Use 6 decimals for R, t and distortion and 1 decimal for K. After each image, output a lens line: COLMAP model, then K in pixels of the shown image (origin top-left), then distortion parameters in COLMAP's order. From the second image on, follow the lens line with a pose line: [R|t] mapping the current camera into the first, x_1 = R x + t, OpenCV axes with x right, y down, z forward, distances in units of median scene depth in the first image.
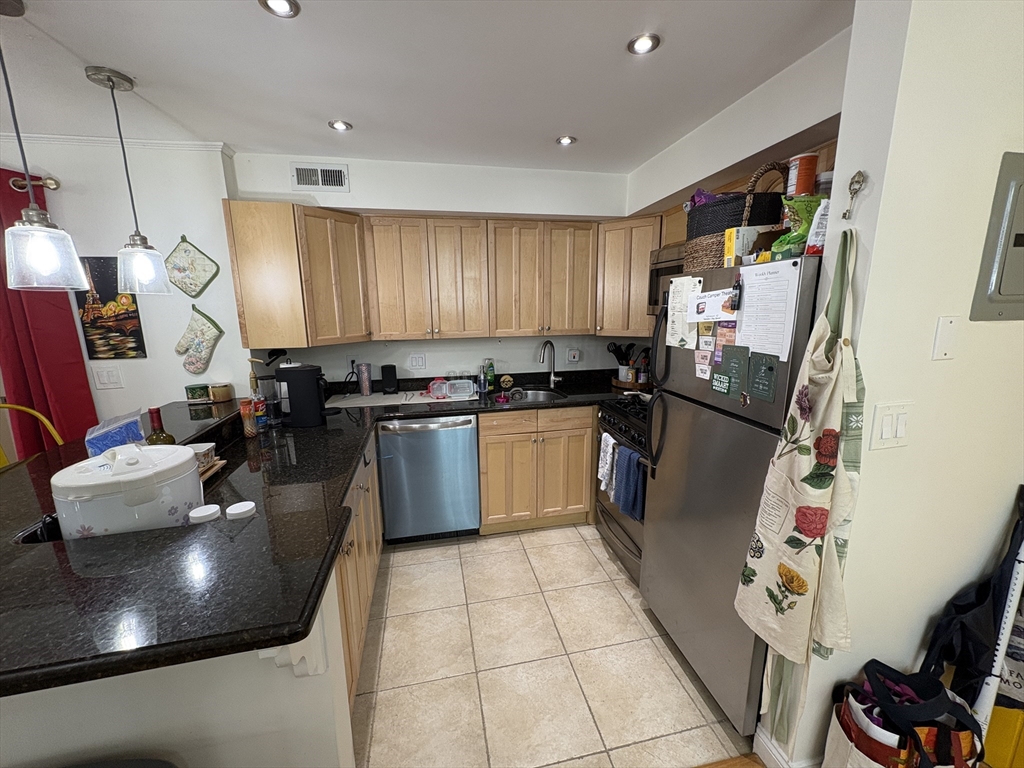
lens RADIAL K [[404.3, 0, 511.6], [0, 404.3, 384.1], [0, 0, 1]] dist [-0.003029, 0.000639]
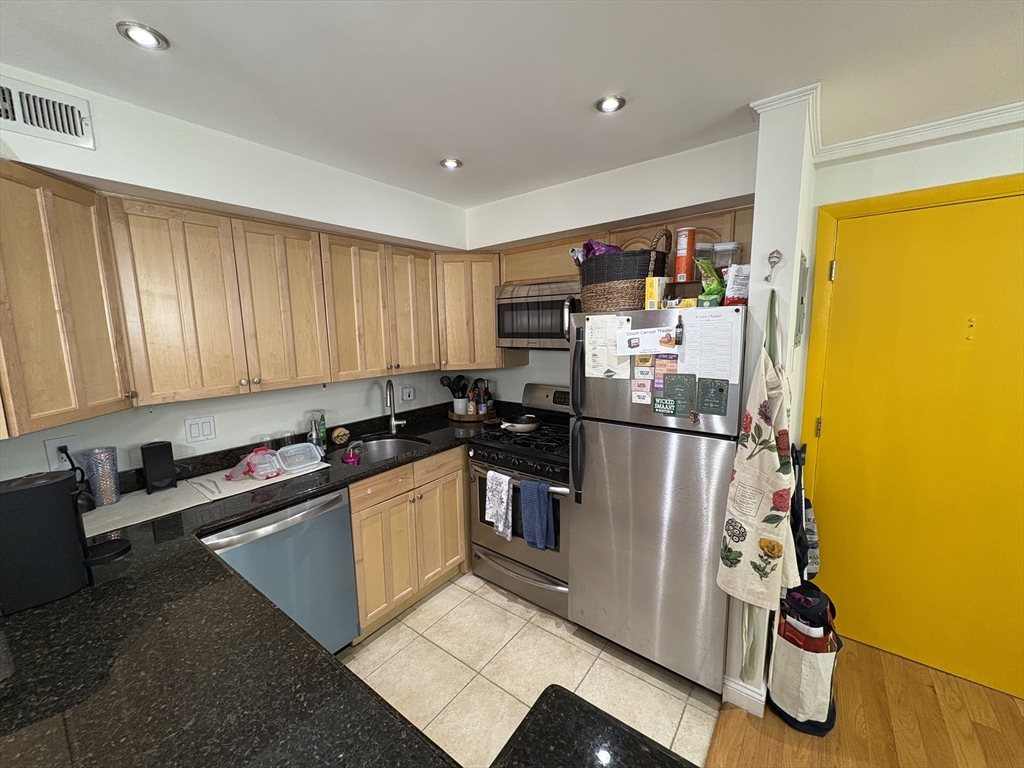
lens RADIAL K [[404.3, 0, 513.5], [0, 404.3, 383.9], [0, 0, 1]] dist [-0.003029, 0.000639]
pose [[0.755095, -0.092798, 0.649015, -0.339613], [0.135278, 0.990683, -0.015738, -0.062864], [-0.641507, 0.099680, 0.760613, 0.222681]]
